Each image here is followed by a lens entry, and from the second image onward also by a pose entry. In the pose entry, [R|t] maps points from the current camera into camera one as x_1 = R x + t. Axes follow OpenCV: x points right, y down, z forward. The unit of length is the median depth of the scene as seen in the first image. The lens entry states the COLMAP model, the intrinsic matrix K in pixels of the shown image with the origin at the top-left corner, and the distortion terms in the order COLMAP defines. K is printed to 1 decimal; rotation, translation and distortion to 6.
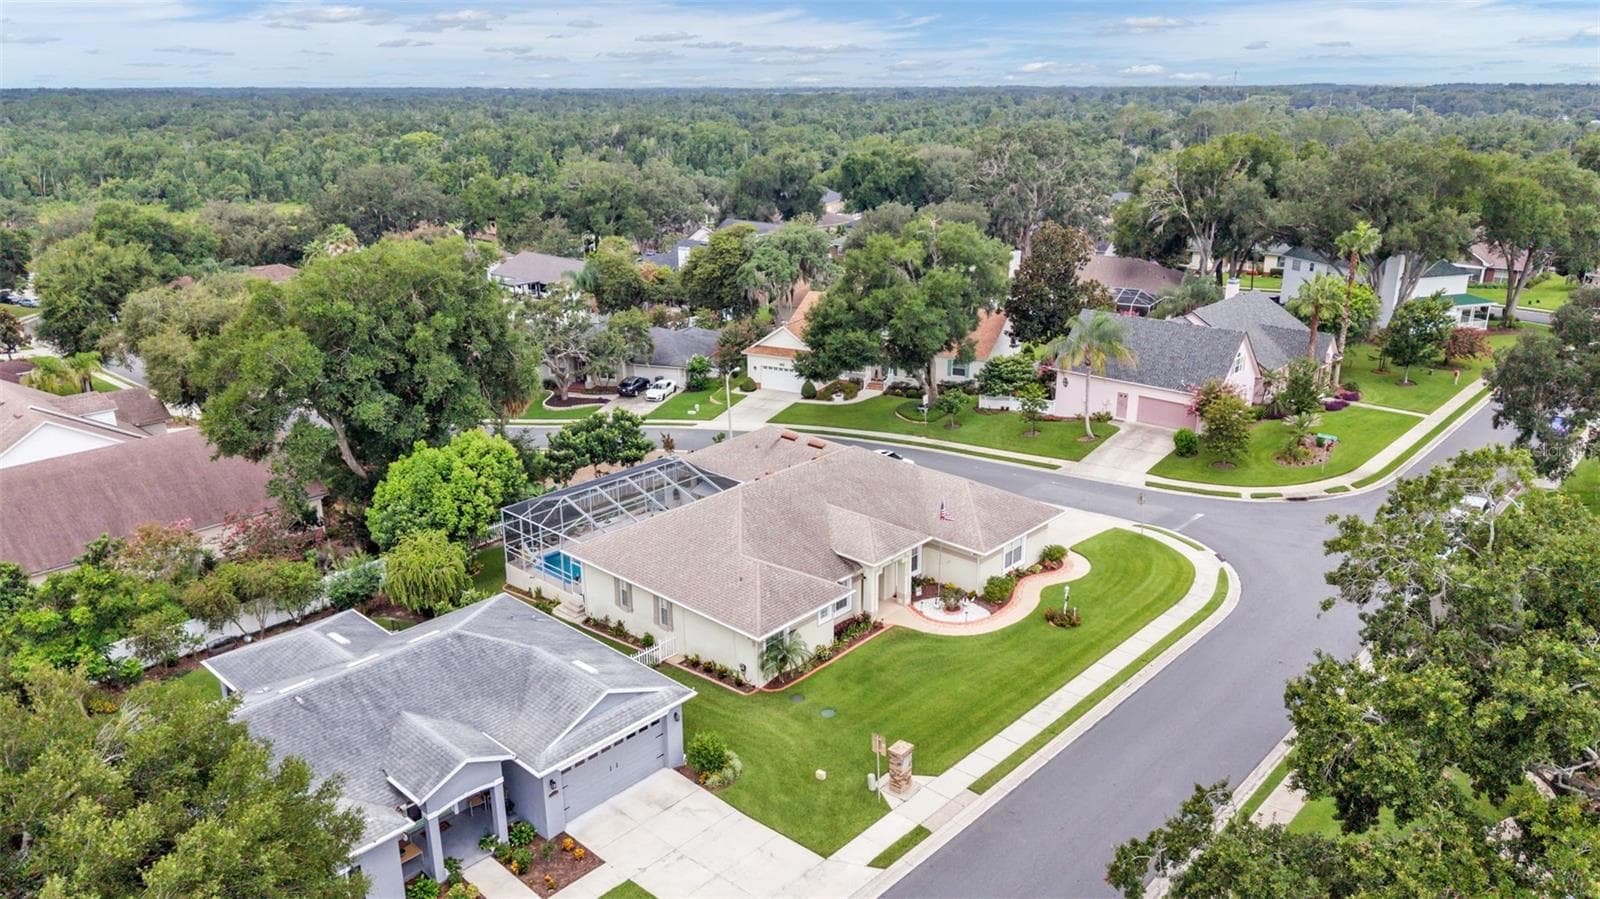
lens RADIAL K [[1114.8, 0, 800.0], [0, 1114.8, 449.5], [0, 0, 1]] dist [0.064019, -0.003239]
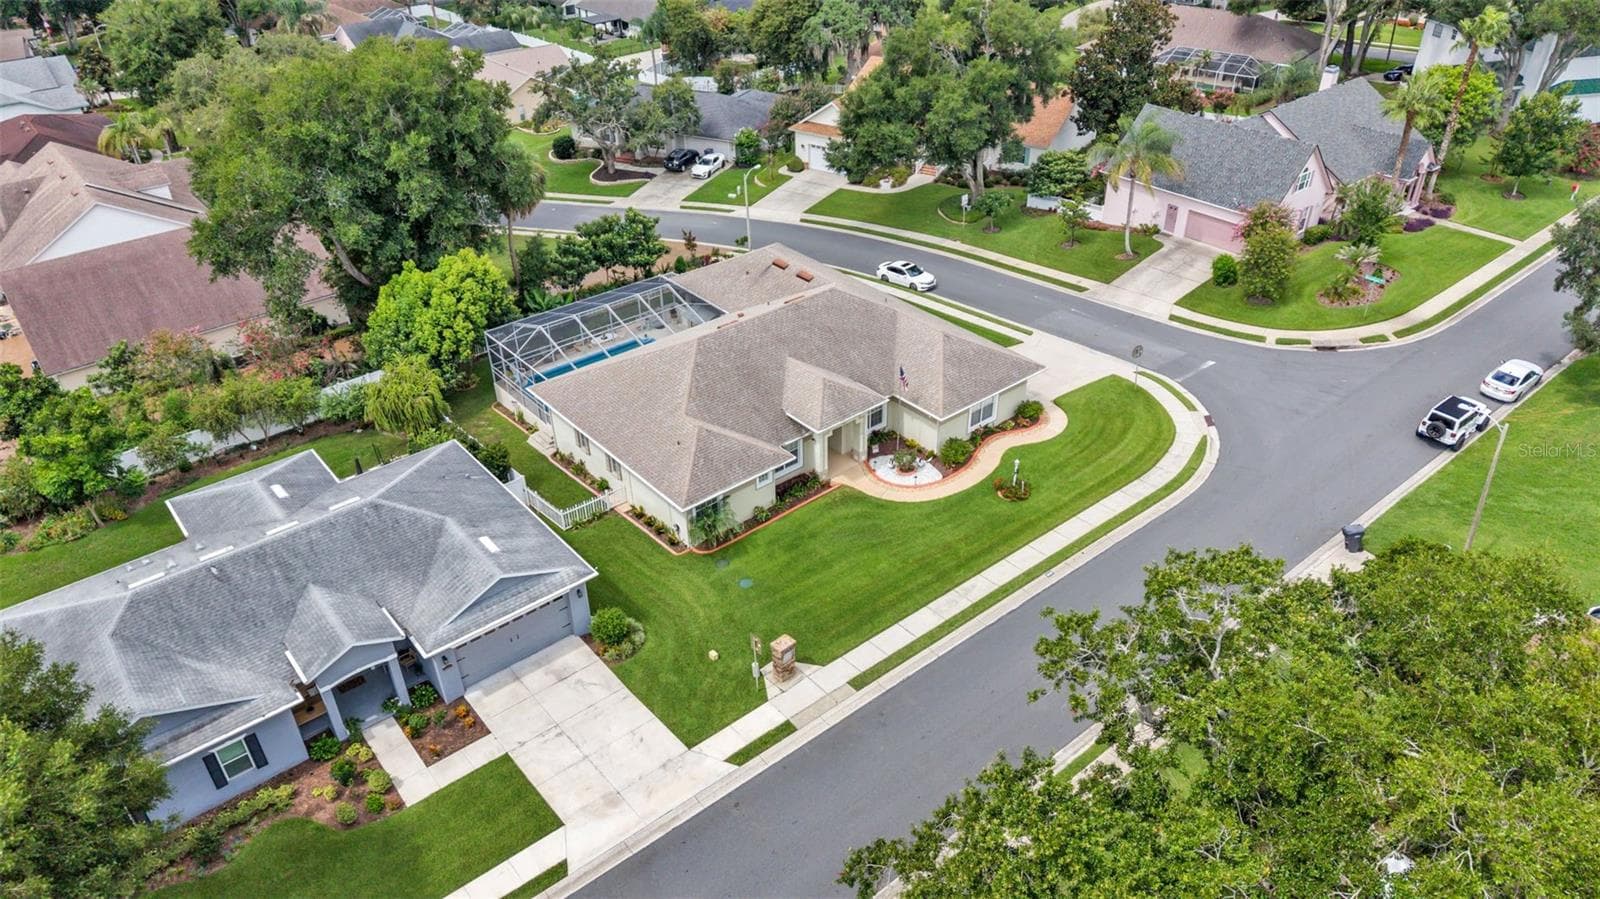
lens RADIAL K [[1097.6, 0, 794.6], [0, 1097.6, 442.6], [0, 0, 1]] dist [0.050234, -0.001716]
pose [[0.990641, 0.065616, -0.119689, 0.121103], [-0.033356, 0.966663, 0.253869, -0.098968], [0.132357, -0.247500, 0.959805, 0.042192]]
